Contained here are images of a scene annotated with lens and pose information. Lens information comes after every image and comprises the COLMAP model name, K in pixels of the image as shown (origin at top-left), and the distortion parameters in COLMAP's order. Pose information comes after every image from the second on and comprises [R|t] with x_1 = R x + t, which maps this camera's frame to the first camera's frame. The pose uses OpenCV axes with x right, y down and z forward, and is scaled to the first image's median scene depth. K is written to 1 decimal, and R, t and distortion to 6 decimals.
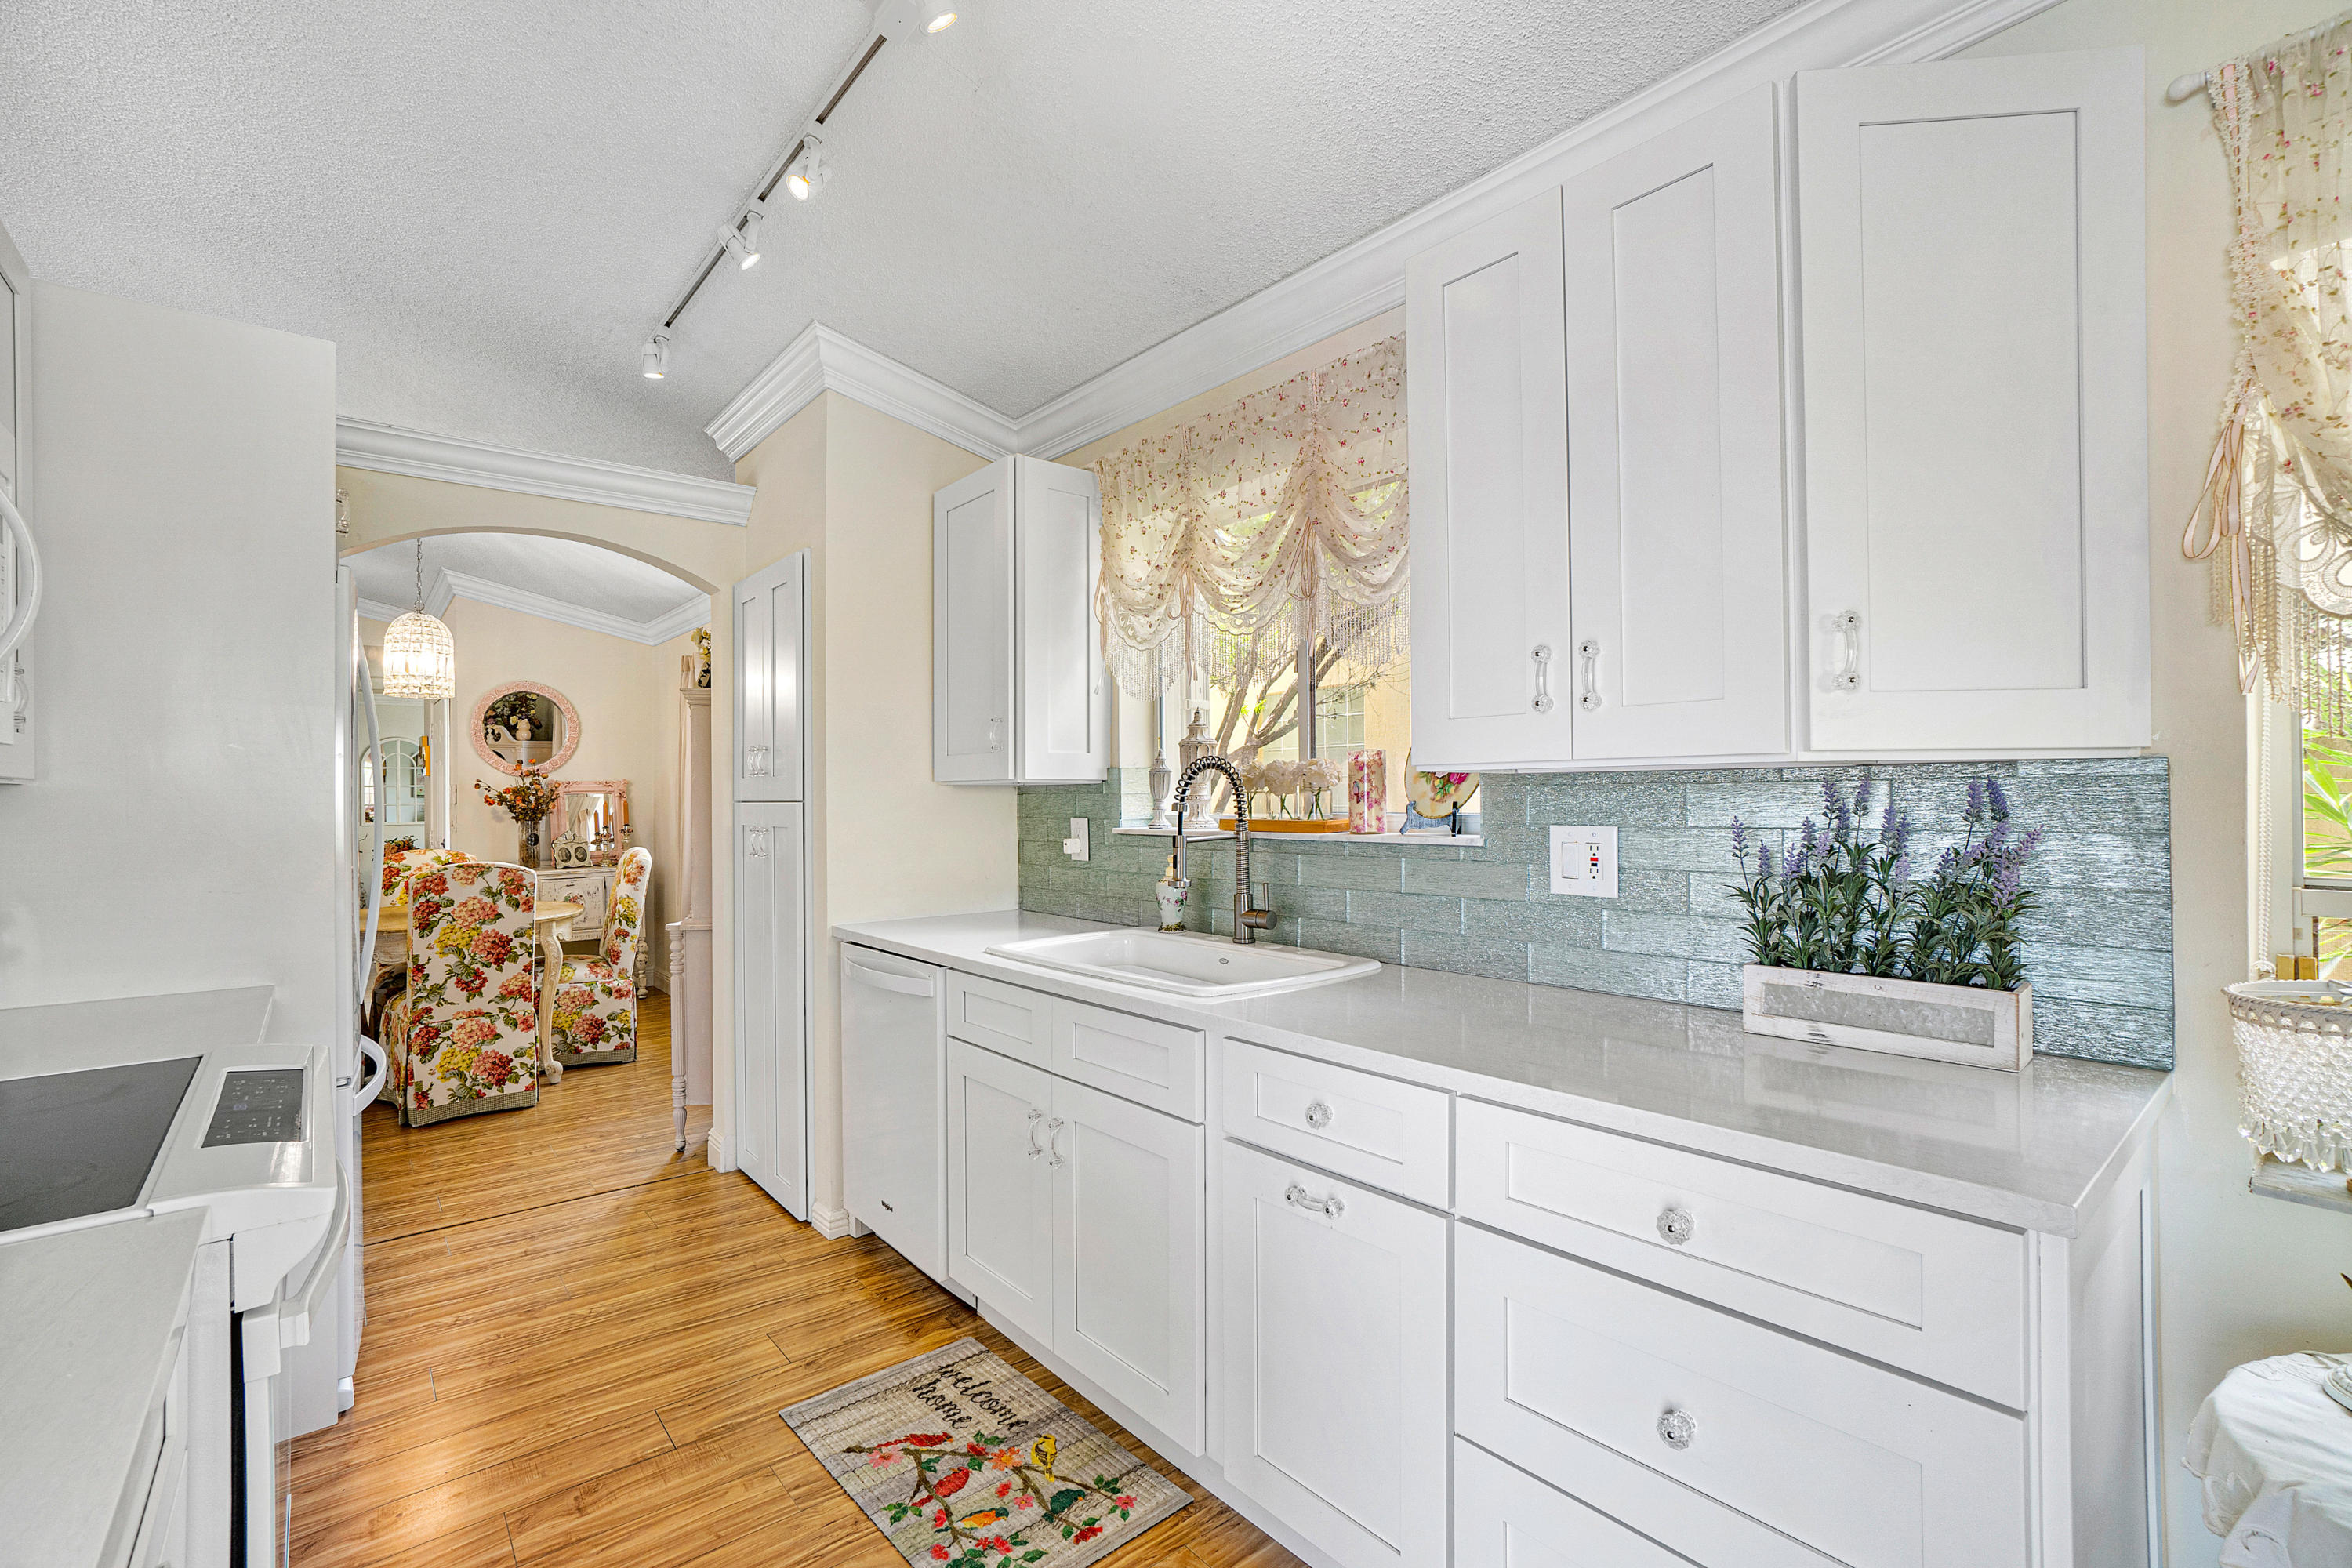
lens RADIAL K [[1021.8, 0, 1160.2], [0, 1021.8, 798.6], [0, 0, 1]] dist [-0.016136, 0.000162]
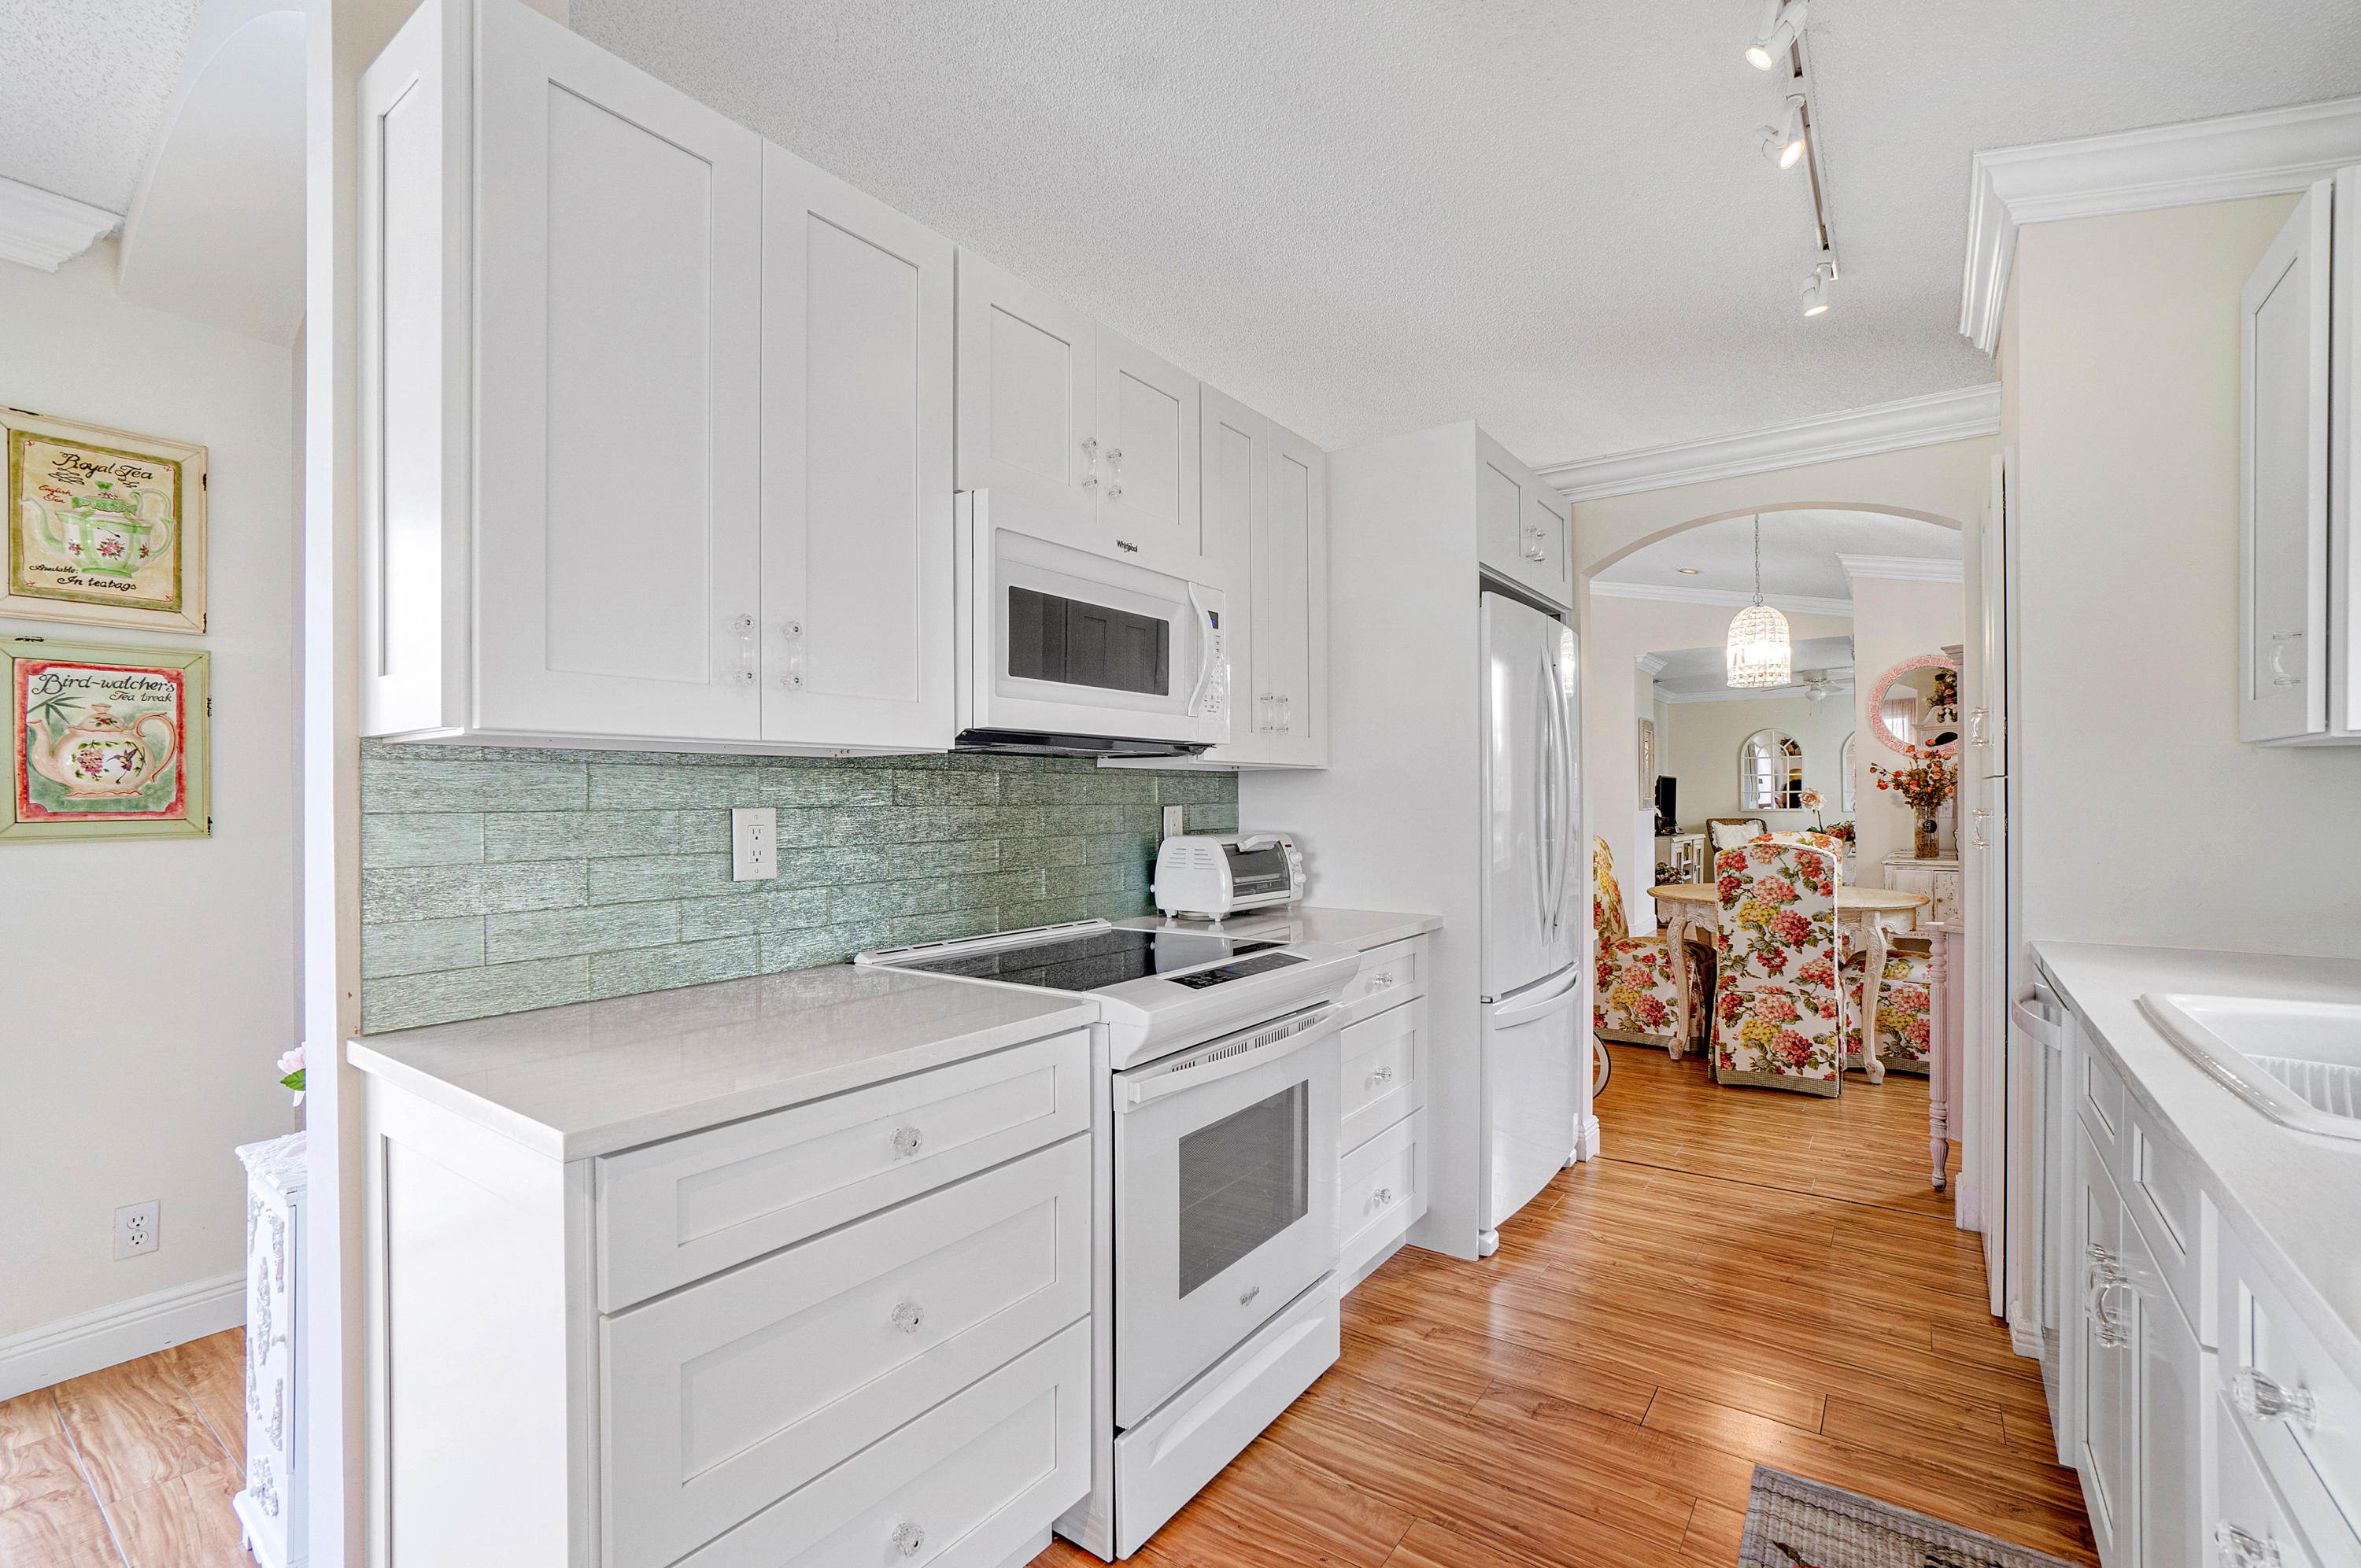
lens RADIAL K [[1036.1, 0, 1146.9], [0, 1036.1, 799.2], [0, 0, 1]] dist [-0.026328, 0.000416]
pose [[0.228871, 0.003556, -0.973450, 0.188670], [0.006459, 0.999966, 0.005172, 0.009835], [0.973435, -0.007472, 0.228840, 0.150286]]
